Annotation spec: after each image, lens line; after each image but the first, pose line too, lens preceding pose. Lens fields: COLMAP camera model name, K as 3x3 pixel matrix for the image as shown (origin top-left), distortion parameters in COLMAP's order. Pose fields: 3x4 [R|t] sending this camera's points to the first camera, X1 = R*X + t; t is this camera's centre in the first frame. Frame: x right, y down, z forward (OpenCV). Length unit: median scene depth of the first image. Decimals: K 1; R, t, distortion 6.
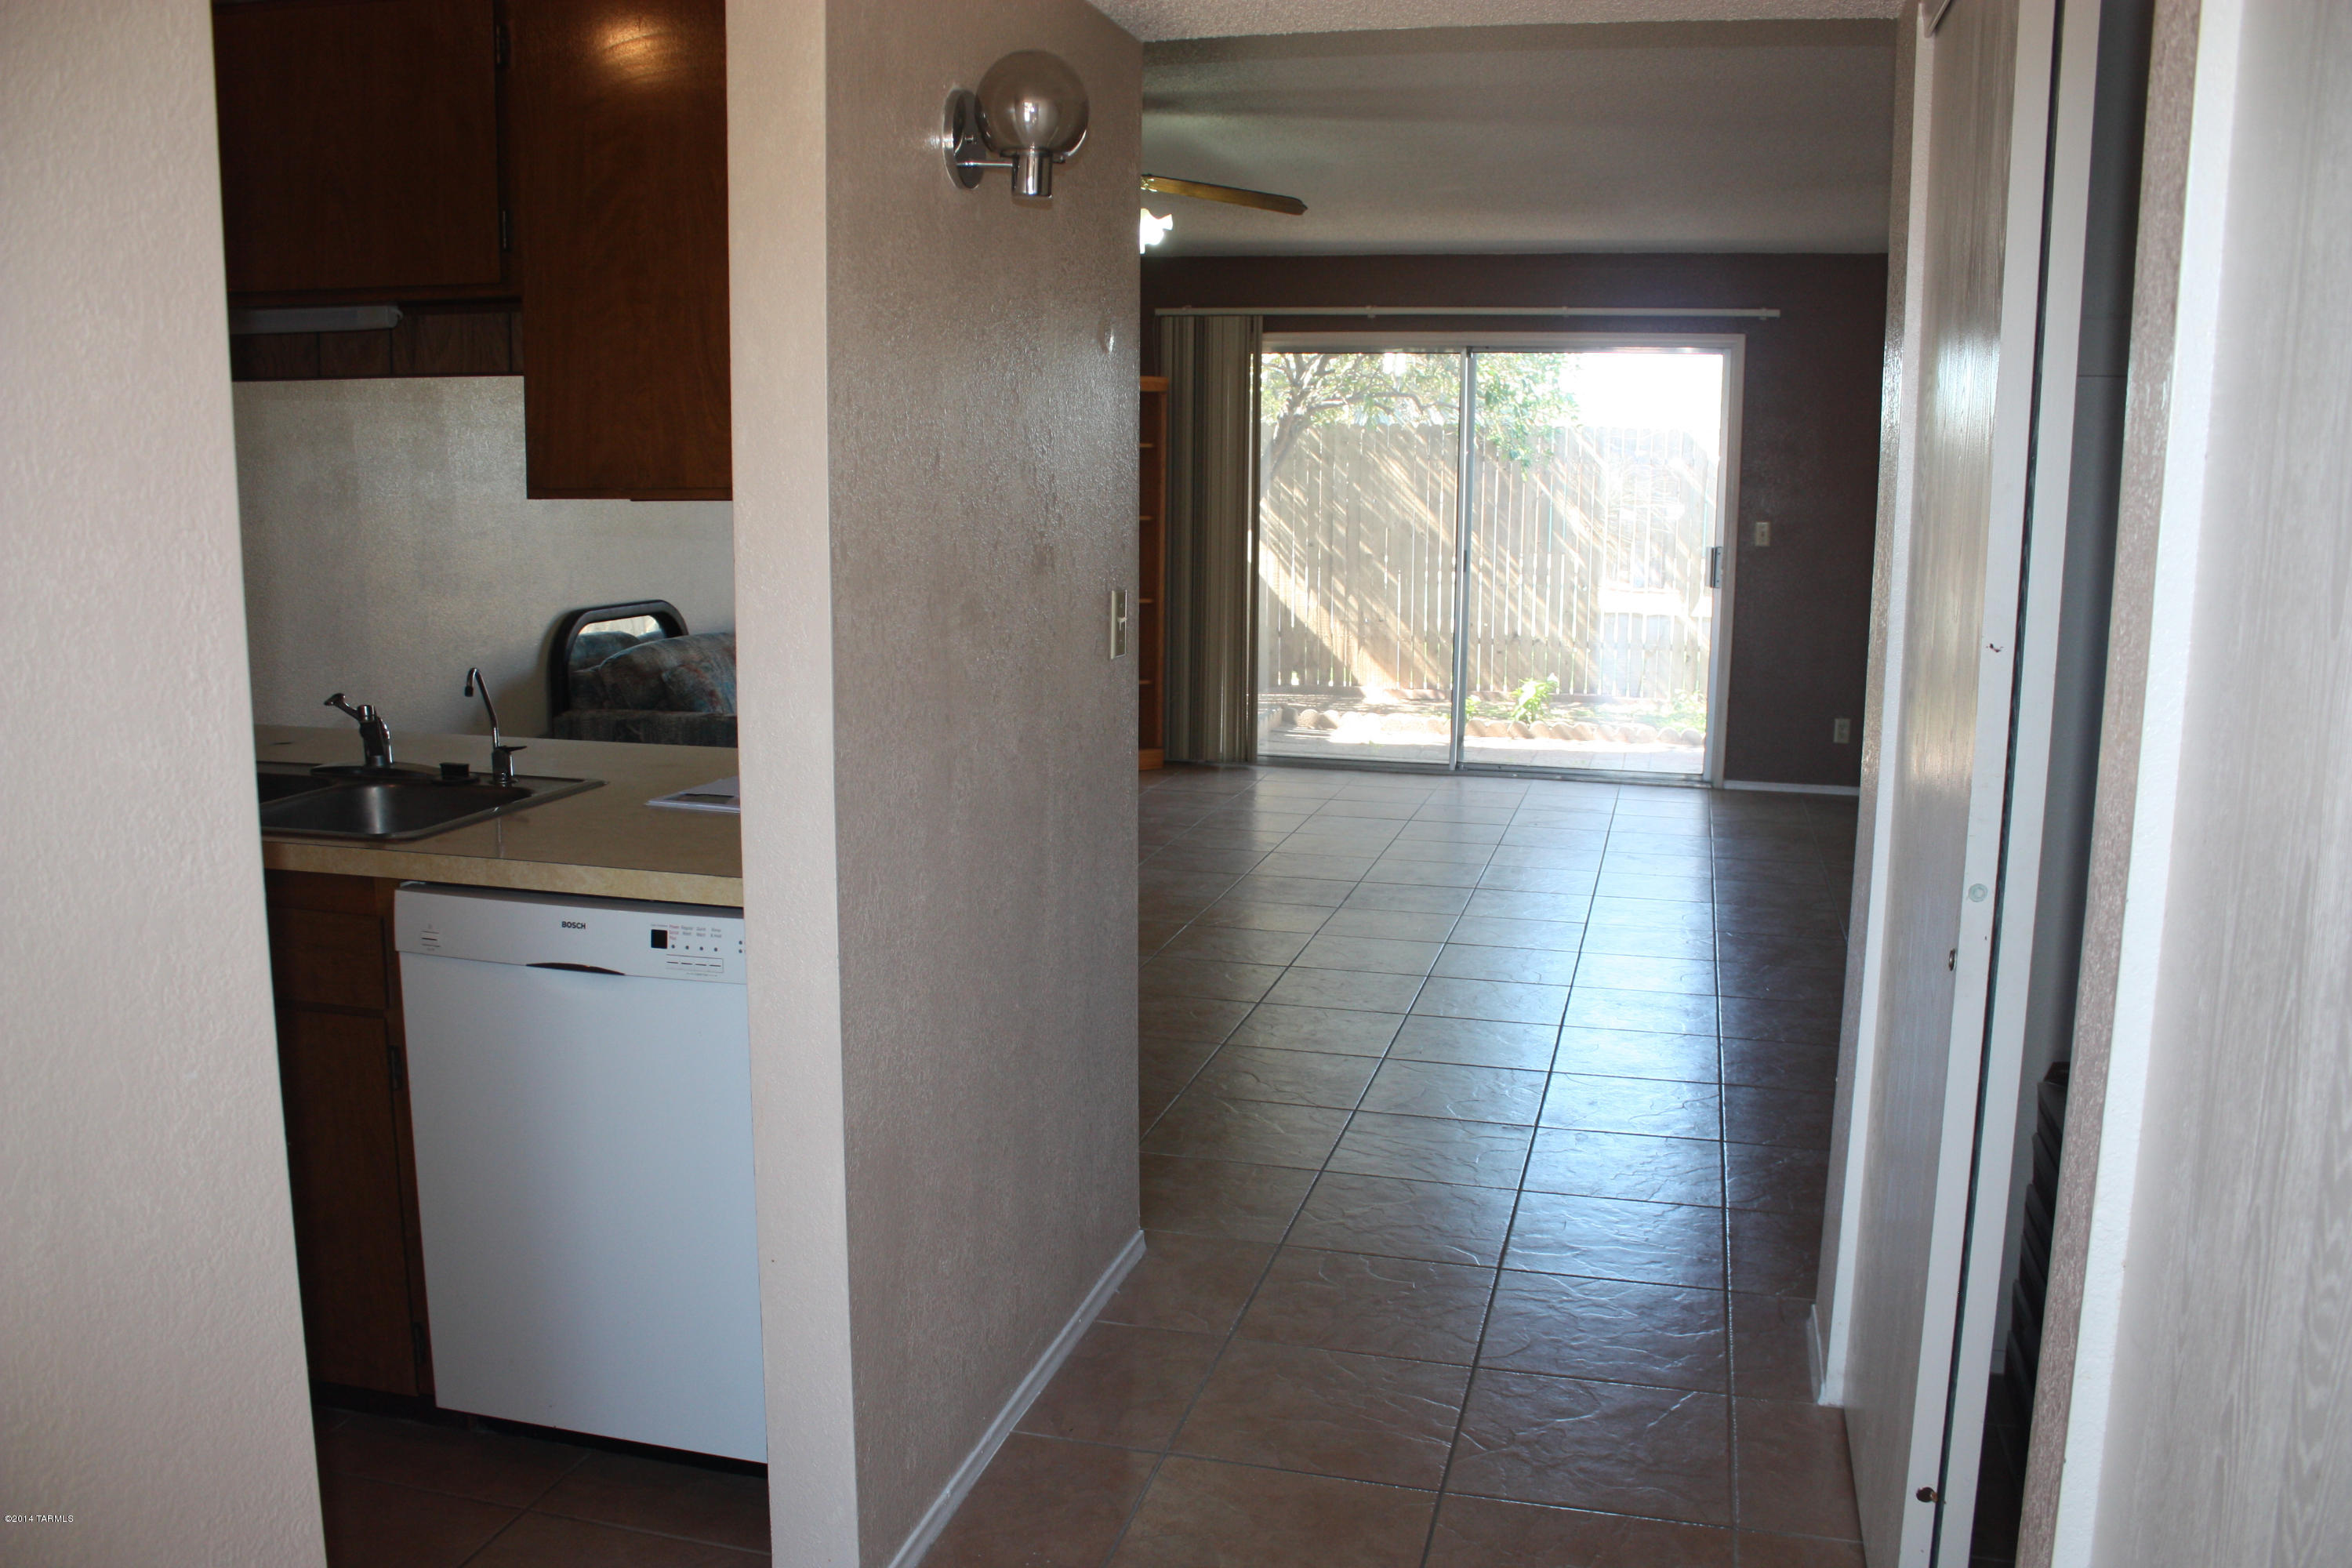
lens RADIAL K [[1926.0, 0, 1176.0], [0, 1926.0, 784.0], [0, 0, 1]] dist [-0.117765, 0.007906]
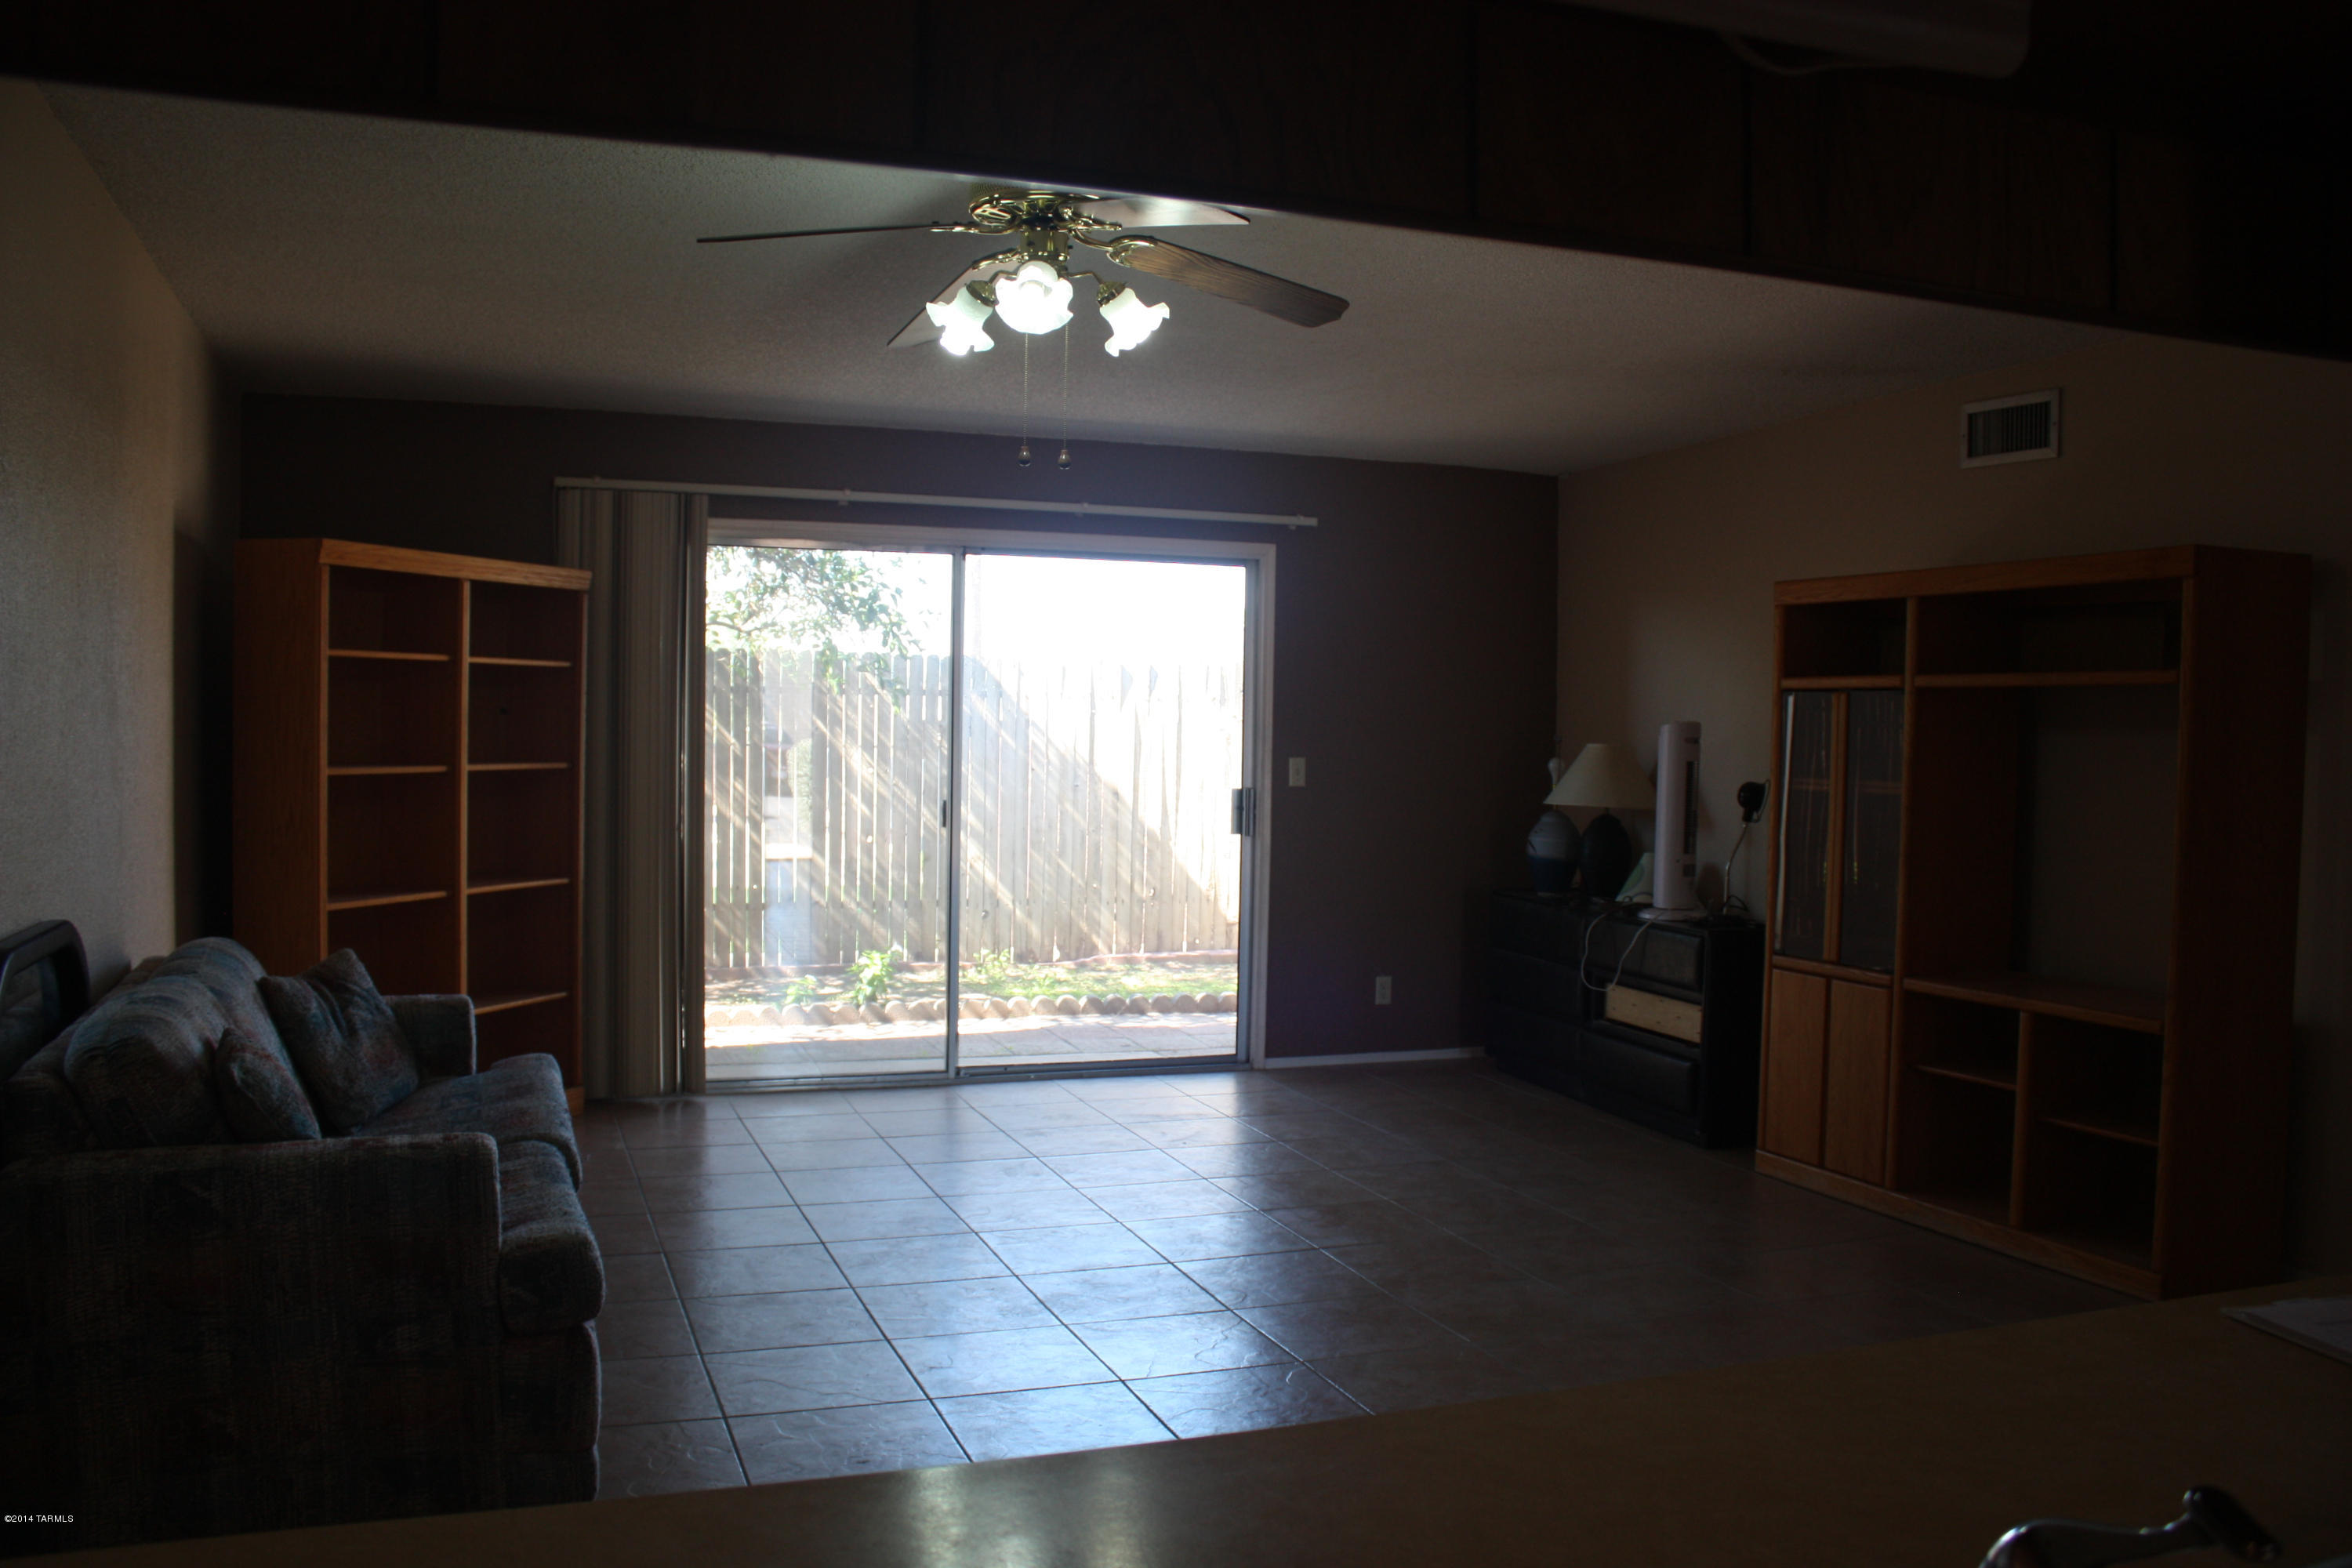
lens RADIAL K [[1962.8, 0, 1173.9], [0, 1962.8, 836.0], [0, 0, 1]] dist [-0.083893, 0.004948]
pose [[0.832847, -0.028385, 0.552776, -0.239586], [0.082553, 0.993884, -0.073343, -0.042046], [-0.547313, 0.106717, 0.830096, 0.291273]]
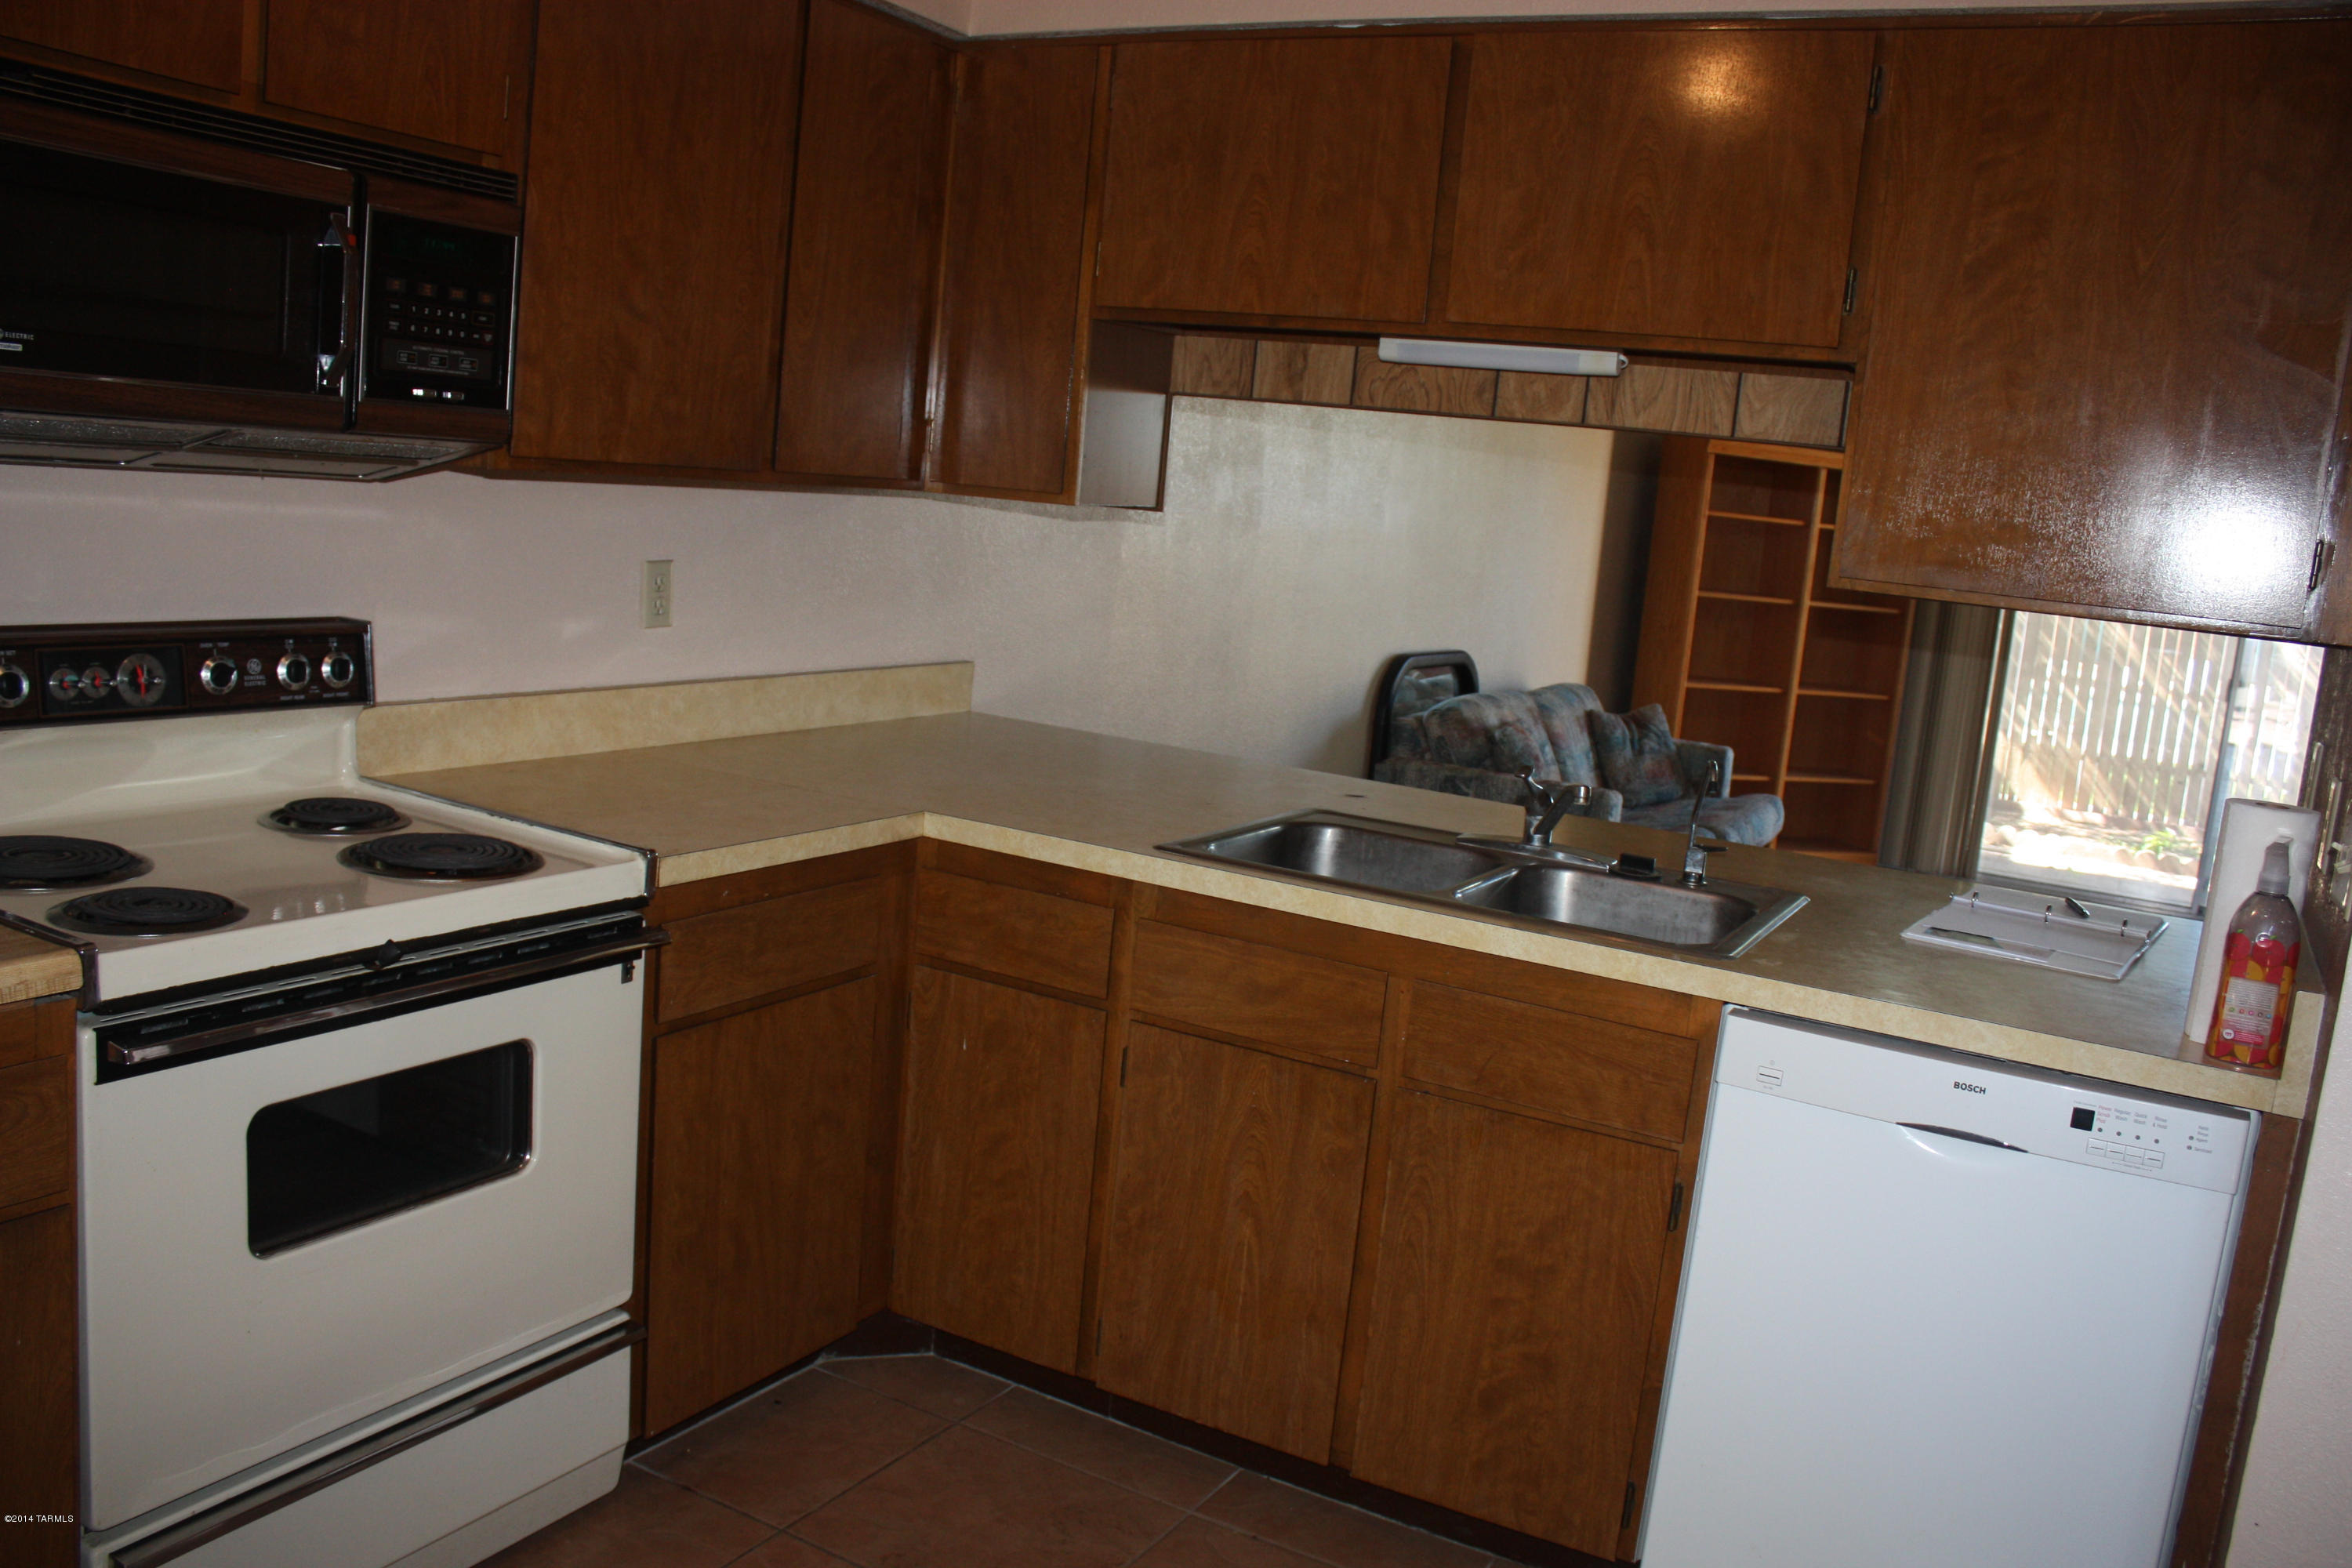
lens RADIAL K [[1926.0, 0, 1176.0], [0, 1926.0, 784.0], [0, 0, 1]] dist [-0.117765, 0.007906]
pose [[0.964387, 0.118242, -0.236594, -0.137434], [-0.123215, 0.992360, -0.006292, -0.004246], [0.234043, 0.035220, 0.971588, 0.017126]]
